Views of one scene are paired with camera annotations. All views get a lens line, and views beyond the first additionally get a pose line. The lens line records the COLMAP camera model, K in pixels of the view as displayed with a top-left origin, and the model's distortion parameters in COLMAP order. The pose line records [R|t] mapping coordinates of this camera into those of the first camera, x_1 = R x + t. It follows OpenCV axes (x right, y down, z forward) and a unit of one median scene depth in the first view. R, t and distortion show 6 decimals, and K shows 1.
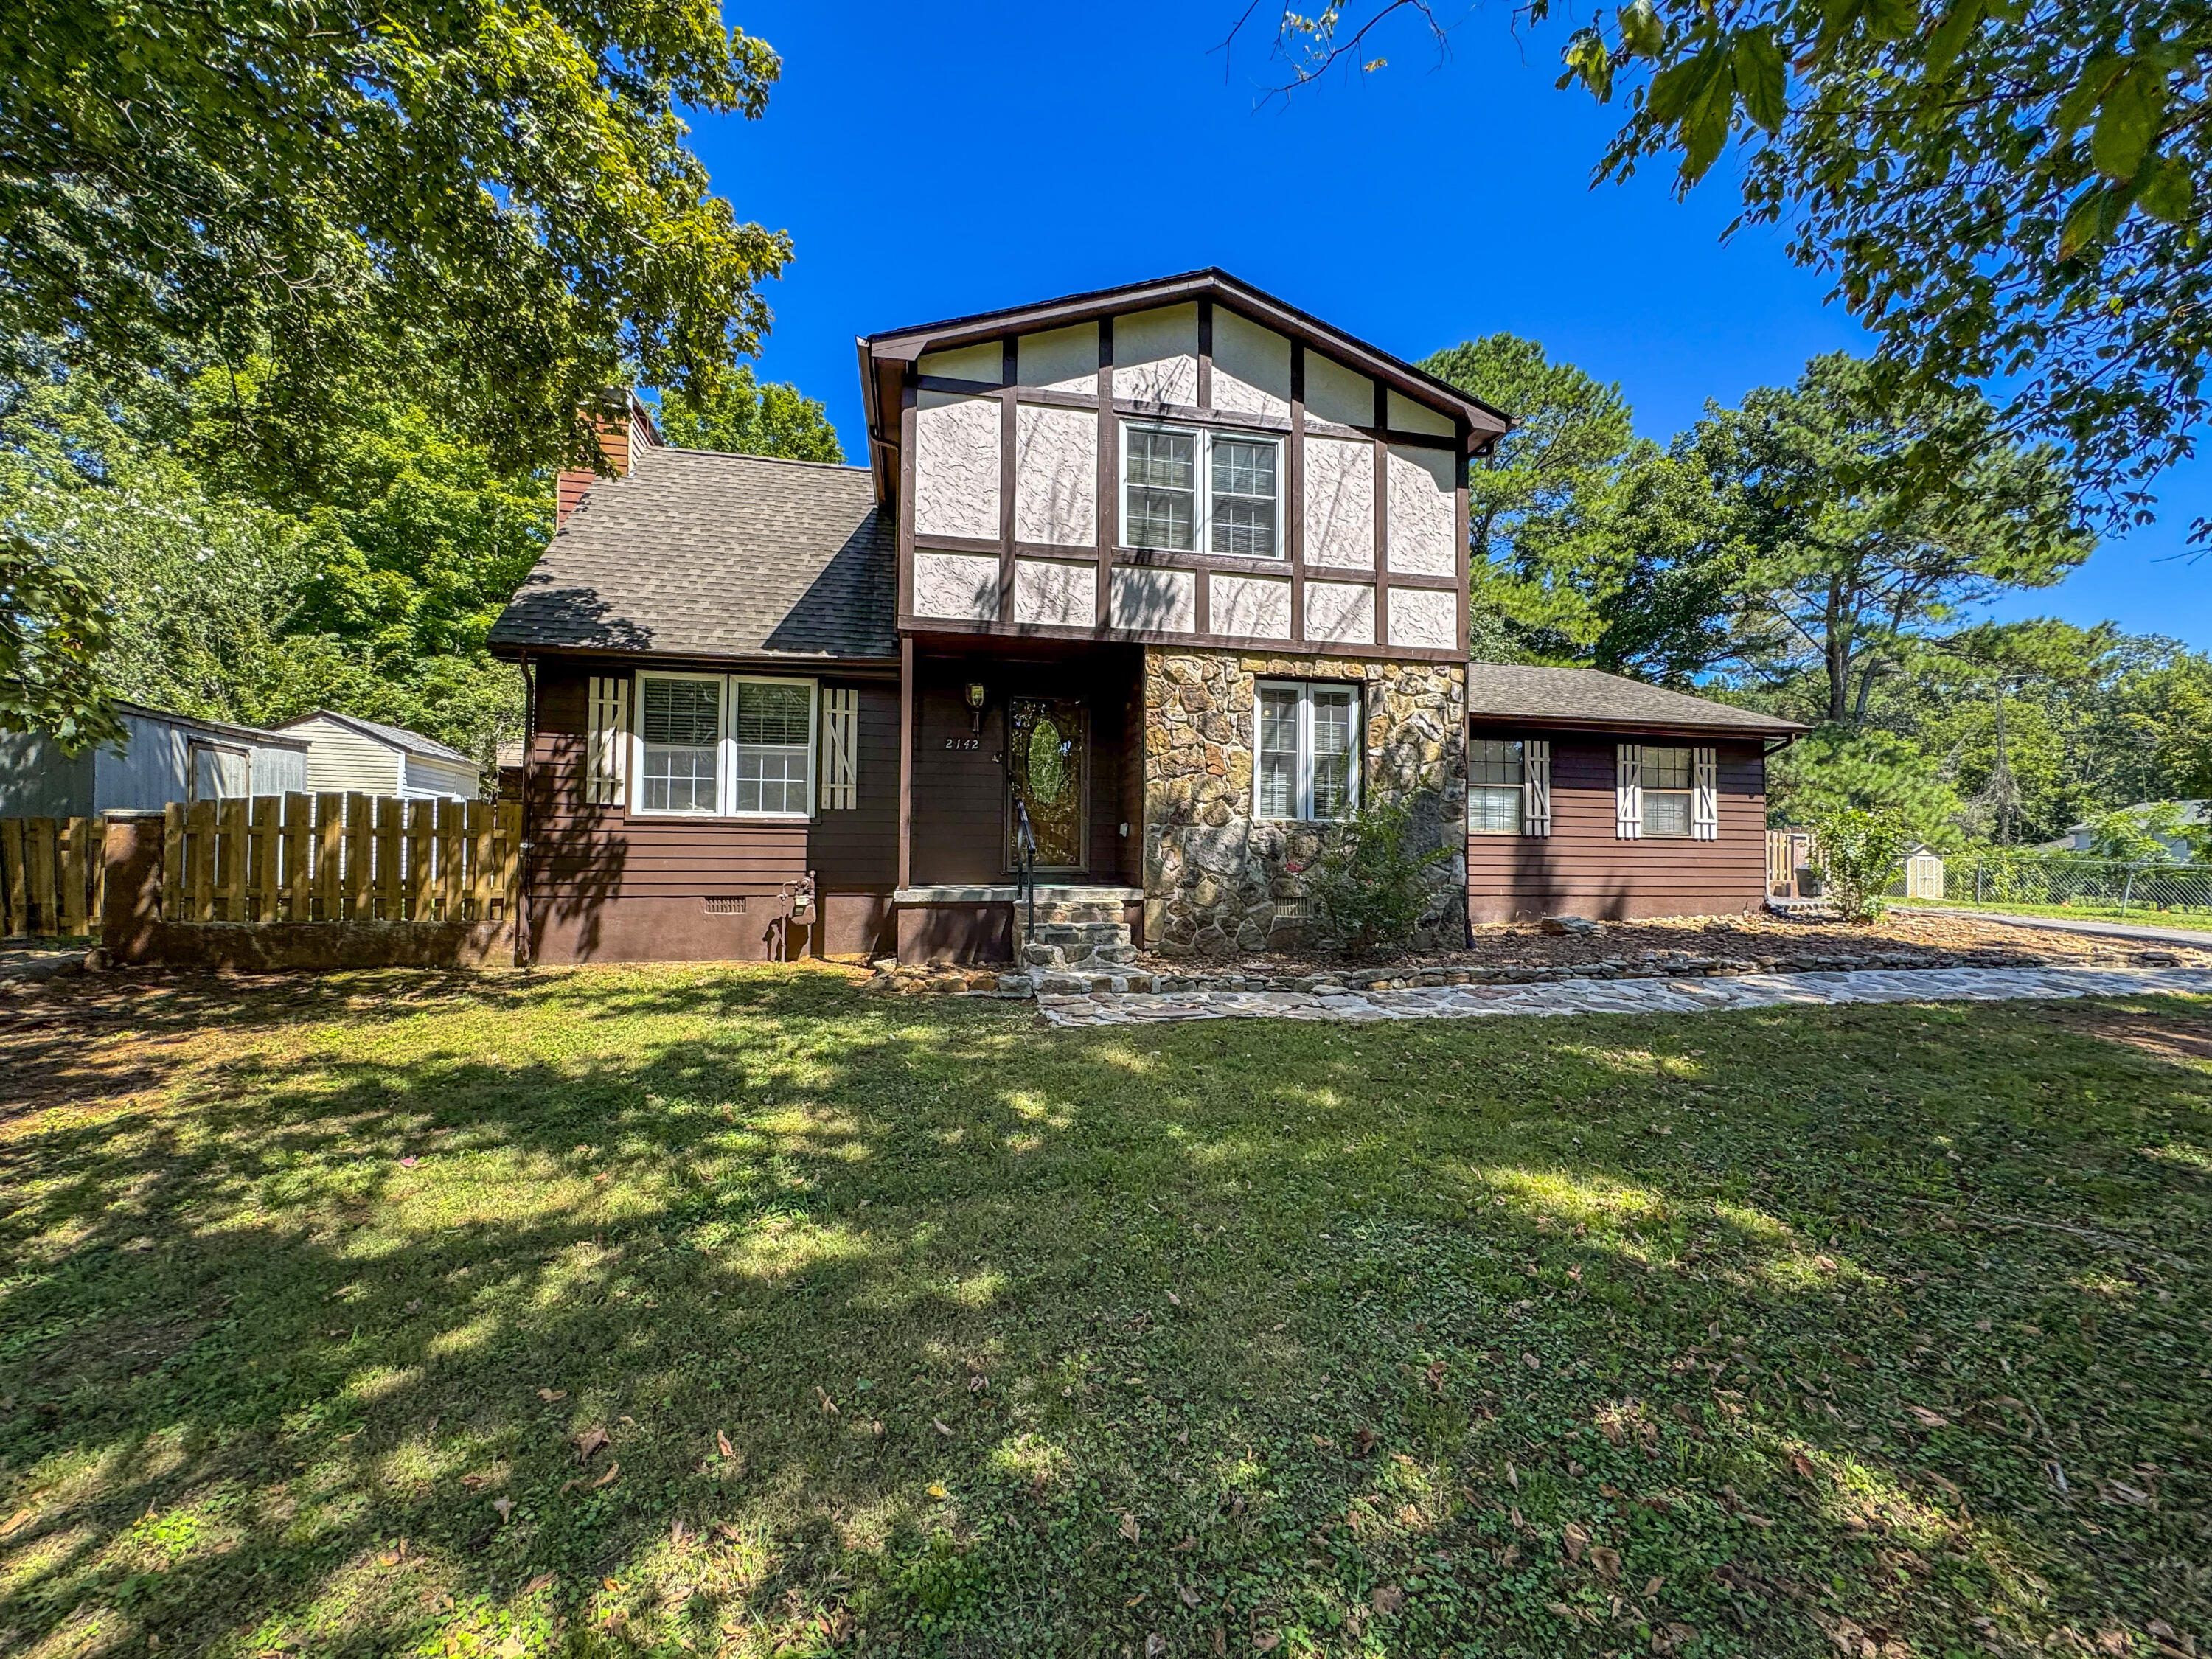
lens RADIAL K [[877.4, 0, 1109.6], [0, 877.4, 828.8], [0, 0, 1]] dist [0.000939, 0.000330]
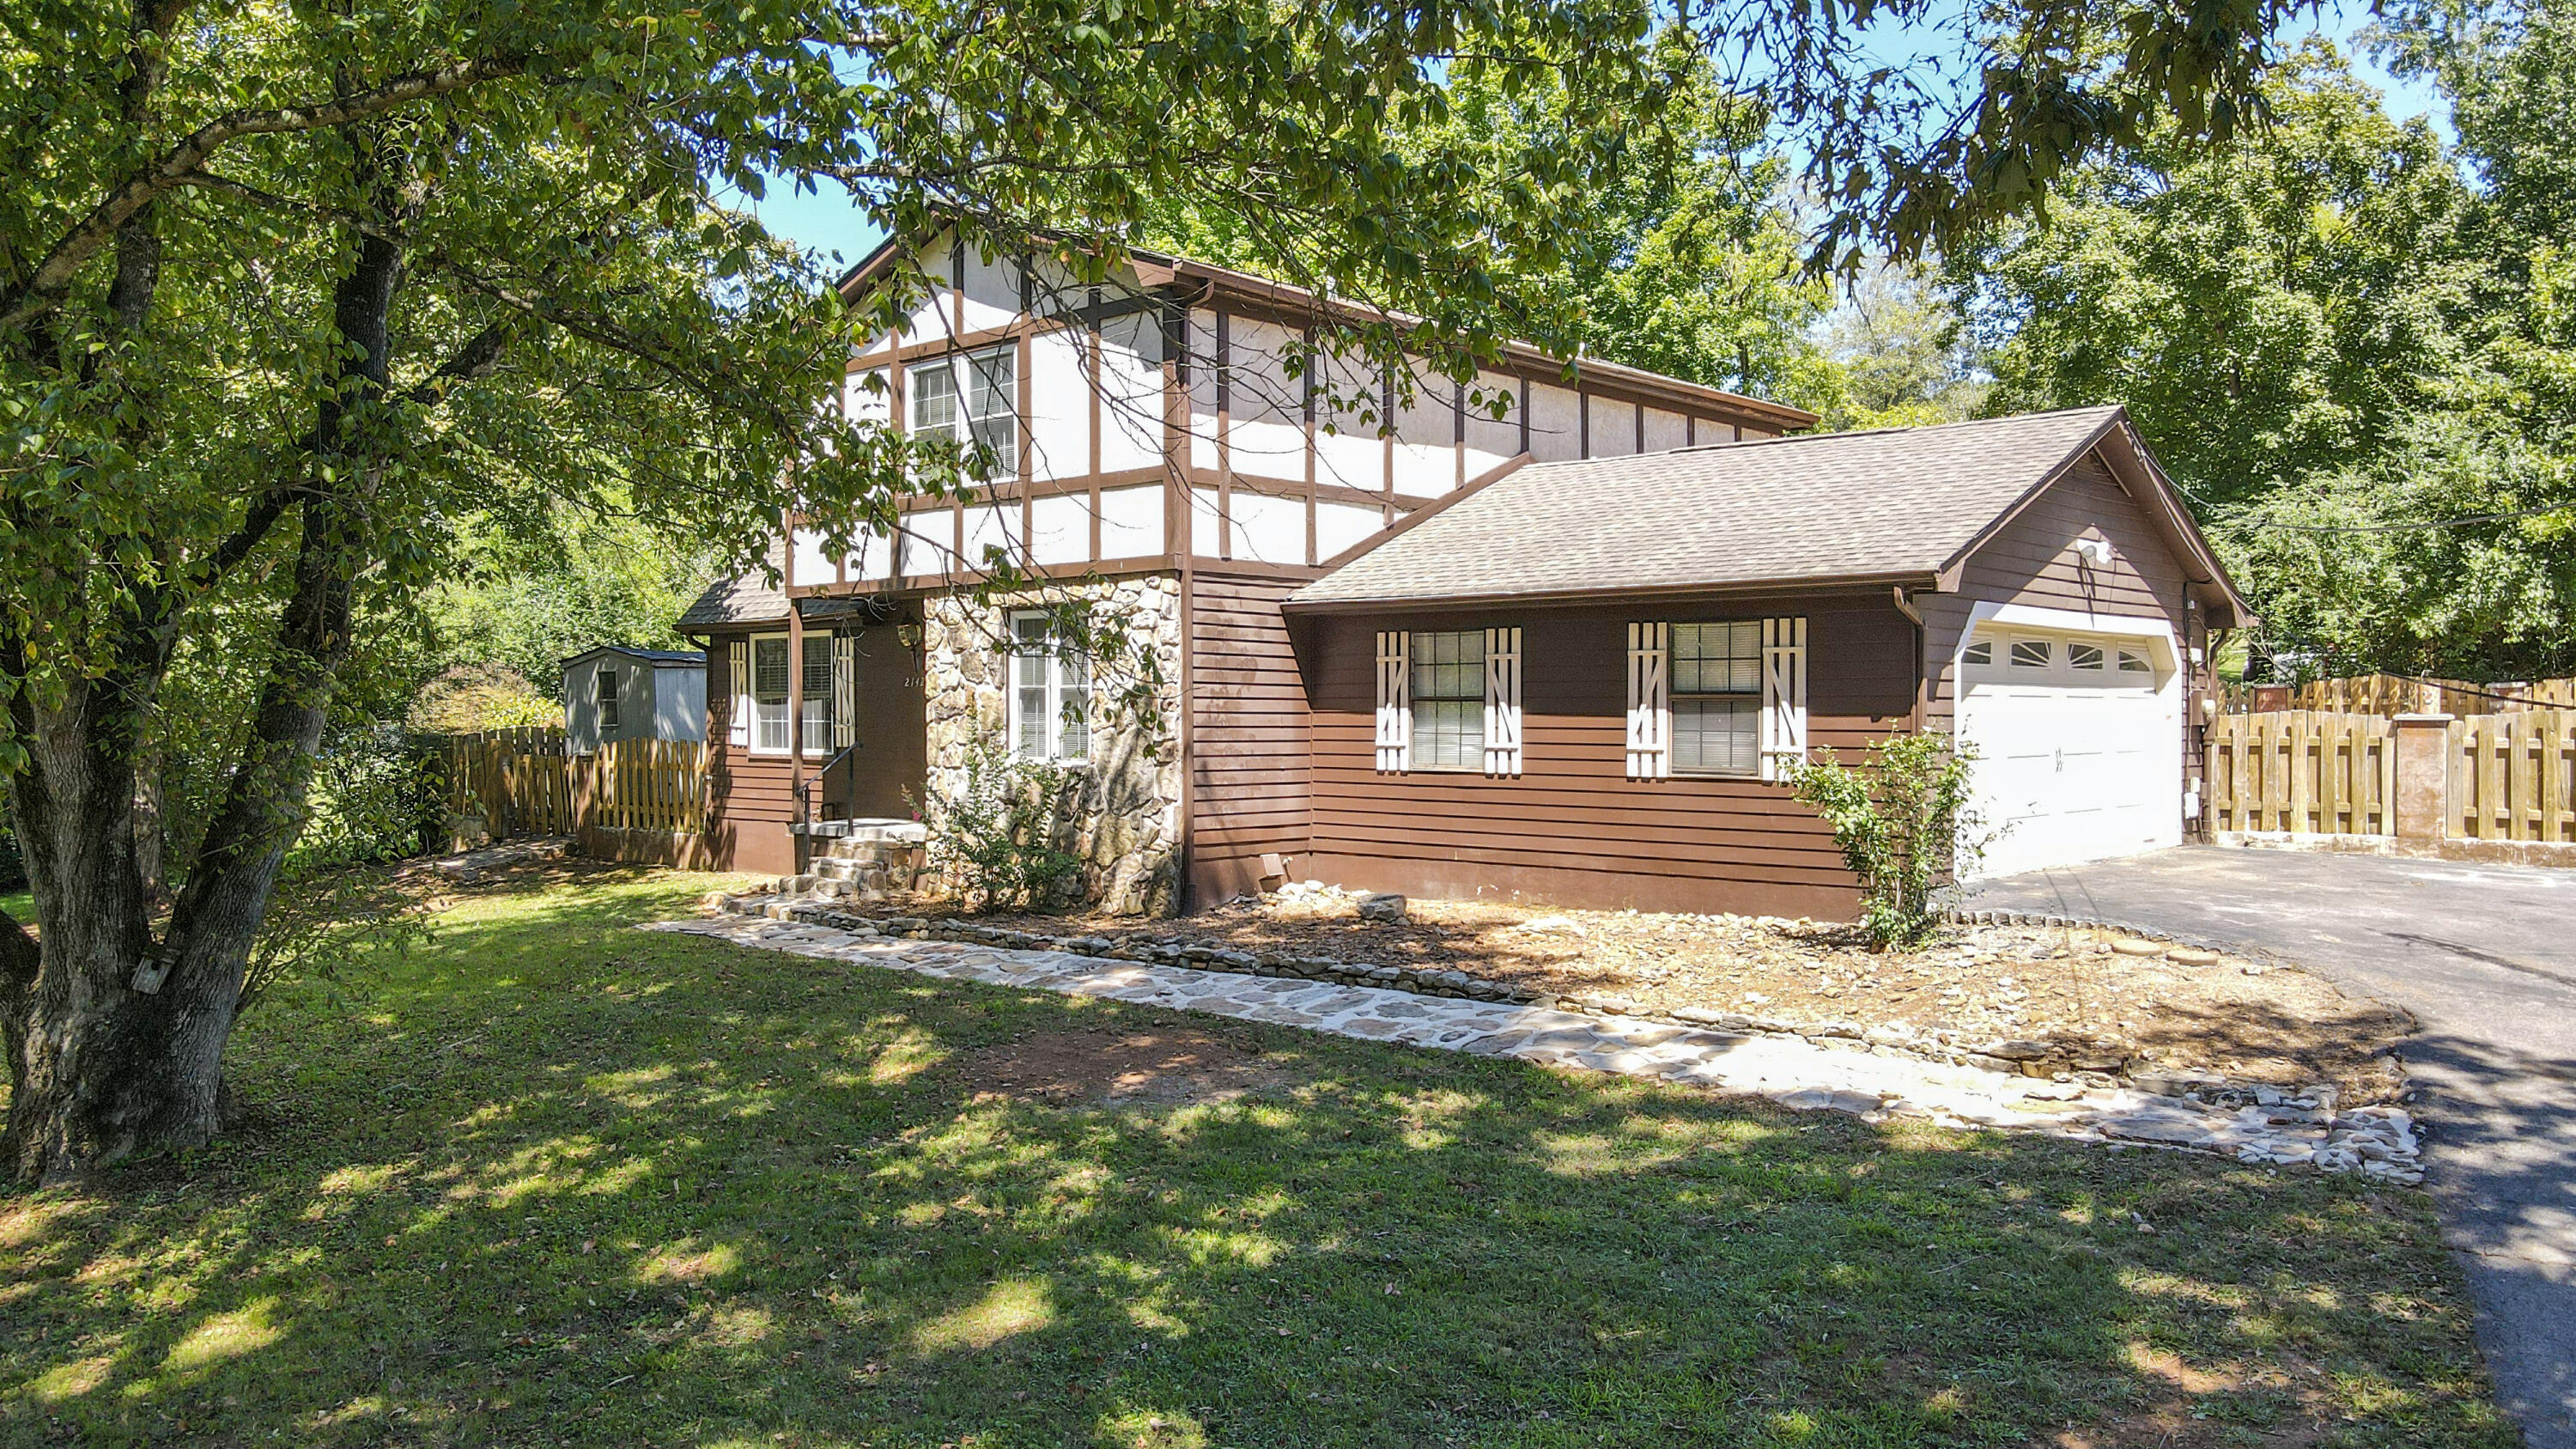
lens RADIAL K [[1900.4, 0, 1301.7], [0, 1900.4, 717.7], [0, 0, 1]] dist [-0.001825, 0.036505]
pose [[0.596528, -0.006528, -0.802566, 1.999744], [0.036669, 0.999144, 0.019129, -0.086610], [0.801754, -0.040840, 0.596257, 0.043602]]
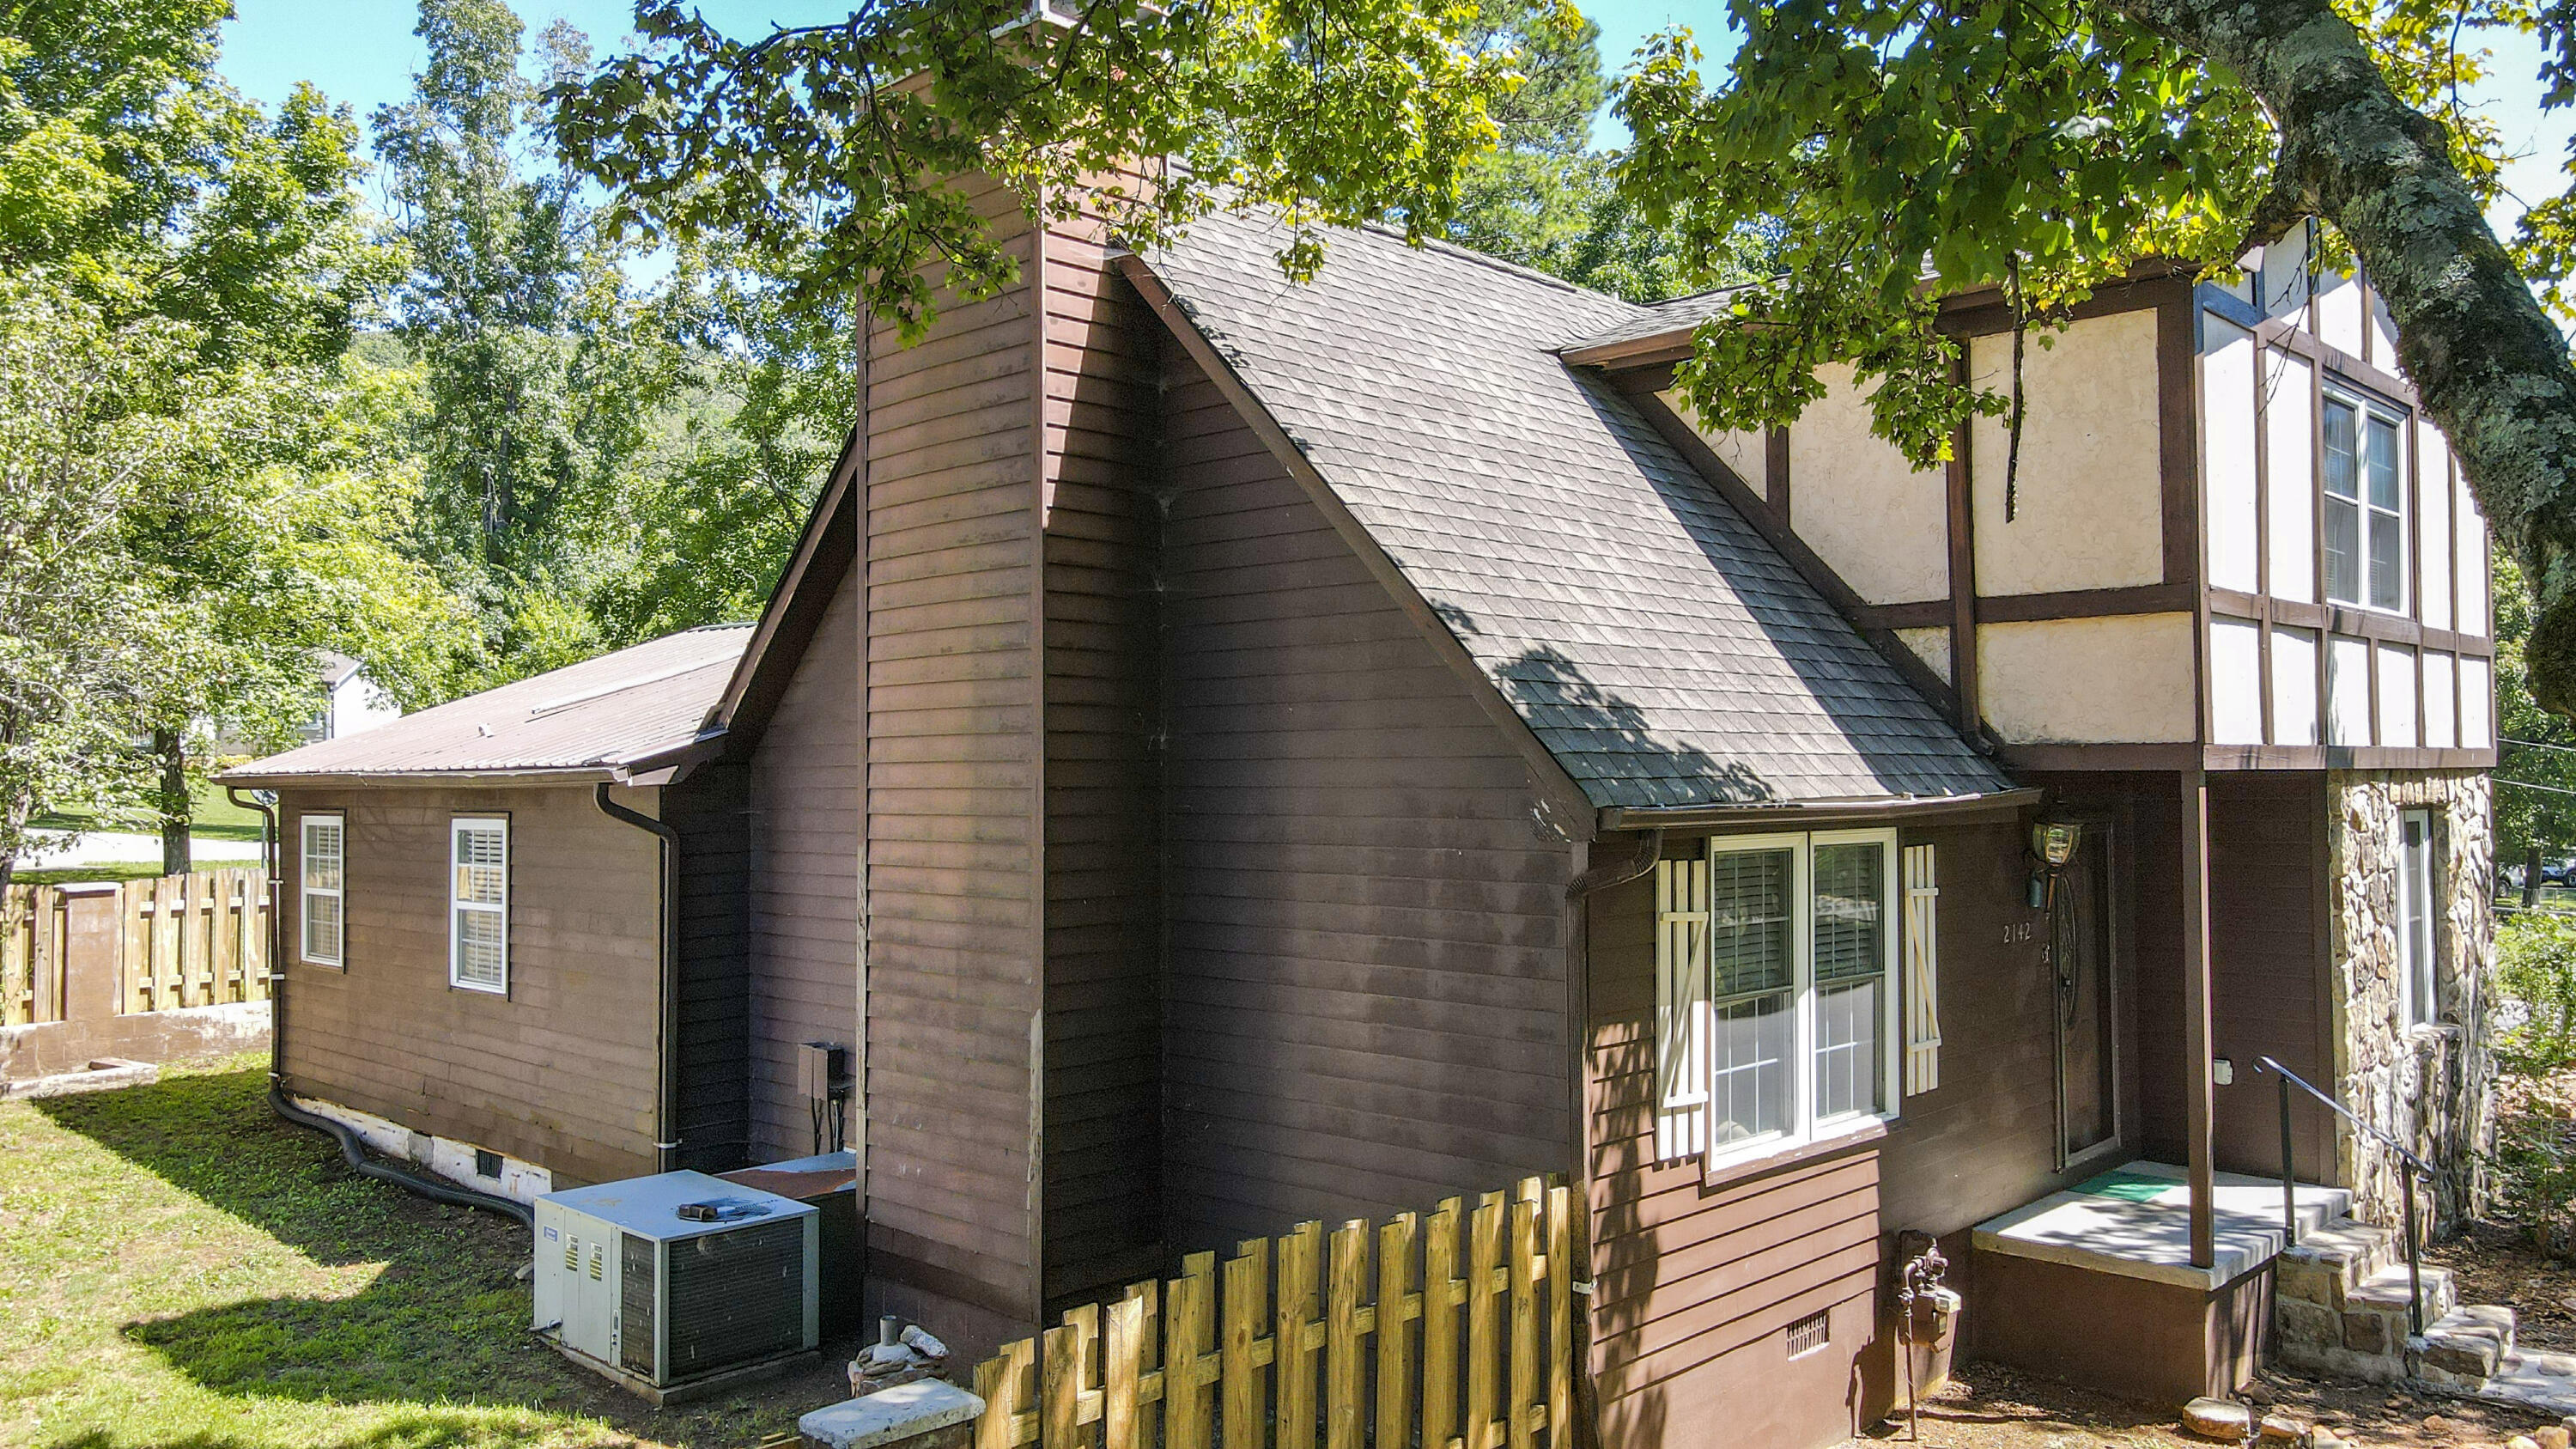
lens RADIAL K [[1900.4, 0, 1273.0], [0, 1900.4, 729.2], [0, 0, 1]] dist [-0.001825, 0.036505]
pose [[0.828786, 0.000471, 0.559565, -1.238020], [-0.005465, 0.999959, 0.007252, -0.237533], [-0.559539, -0.009068, 0.828755, 0.337715]]
